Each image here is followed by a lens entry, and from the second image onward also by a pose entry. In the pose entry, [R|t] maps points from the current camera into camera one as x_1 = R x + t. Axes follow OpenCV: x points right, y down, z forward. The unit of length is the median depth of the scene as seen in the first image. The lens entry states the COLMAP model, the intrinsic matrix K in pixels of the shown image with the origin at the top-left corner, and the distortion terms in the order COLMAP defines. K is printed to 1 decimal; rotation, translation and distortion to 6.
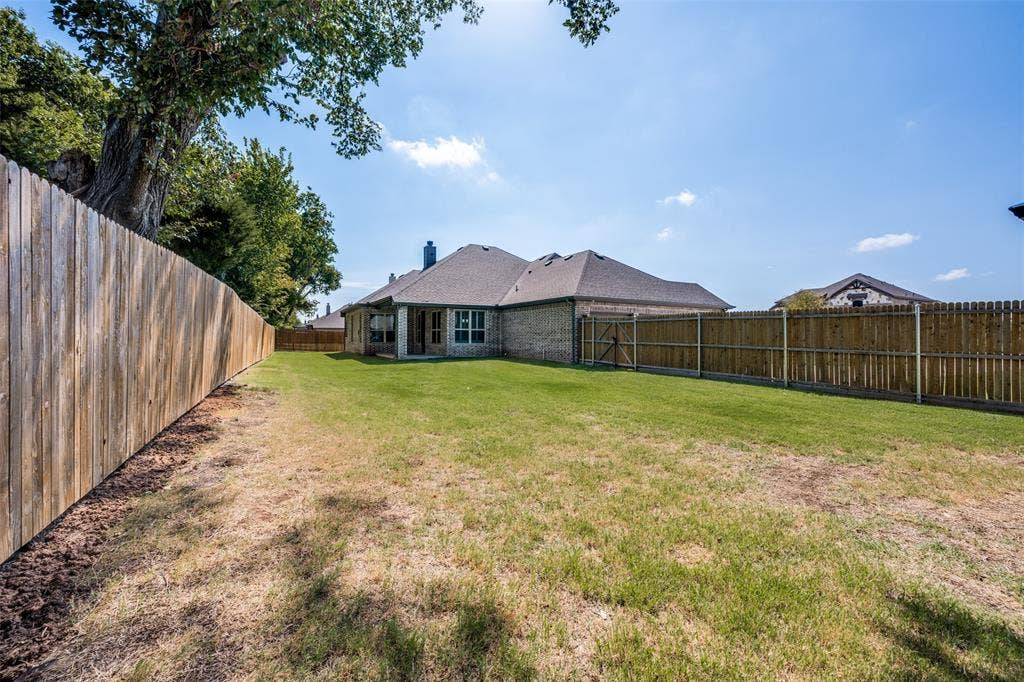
lens RADIAL K [[479.5, 0, 511.9], [0, 479.5, 336.5], [0, 0, 1]] dist [-0.002265, 0.000017]
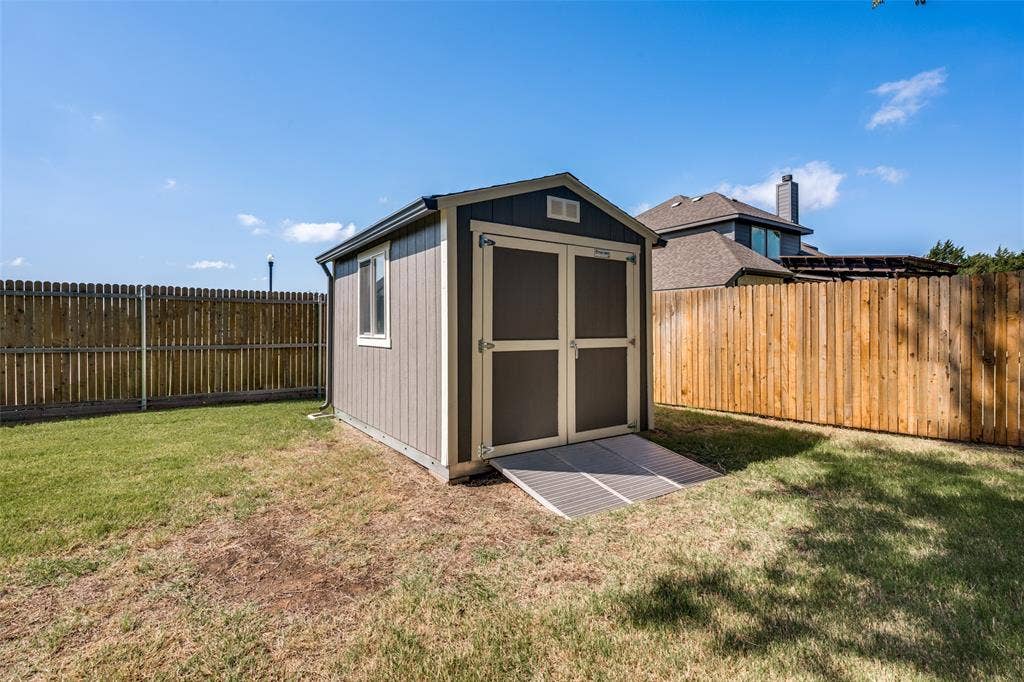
lens RADIAL K [[479.5, 0, 511.6], [0, 479.5, 331.2], [0, 0, 1]] dist [-0.002265, 0.000017]
pose [[-0.123082, -0.006728, 0.992374, -0.010688], [0.002078, 0.999973, 0.007037, 0.004505], [-0.992394, 0.002928, -0.123065, 0.520508]]
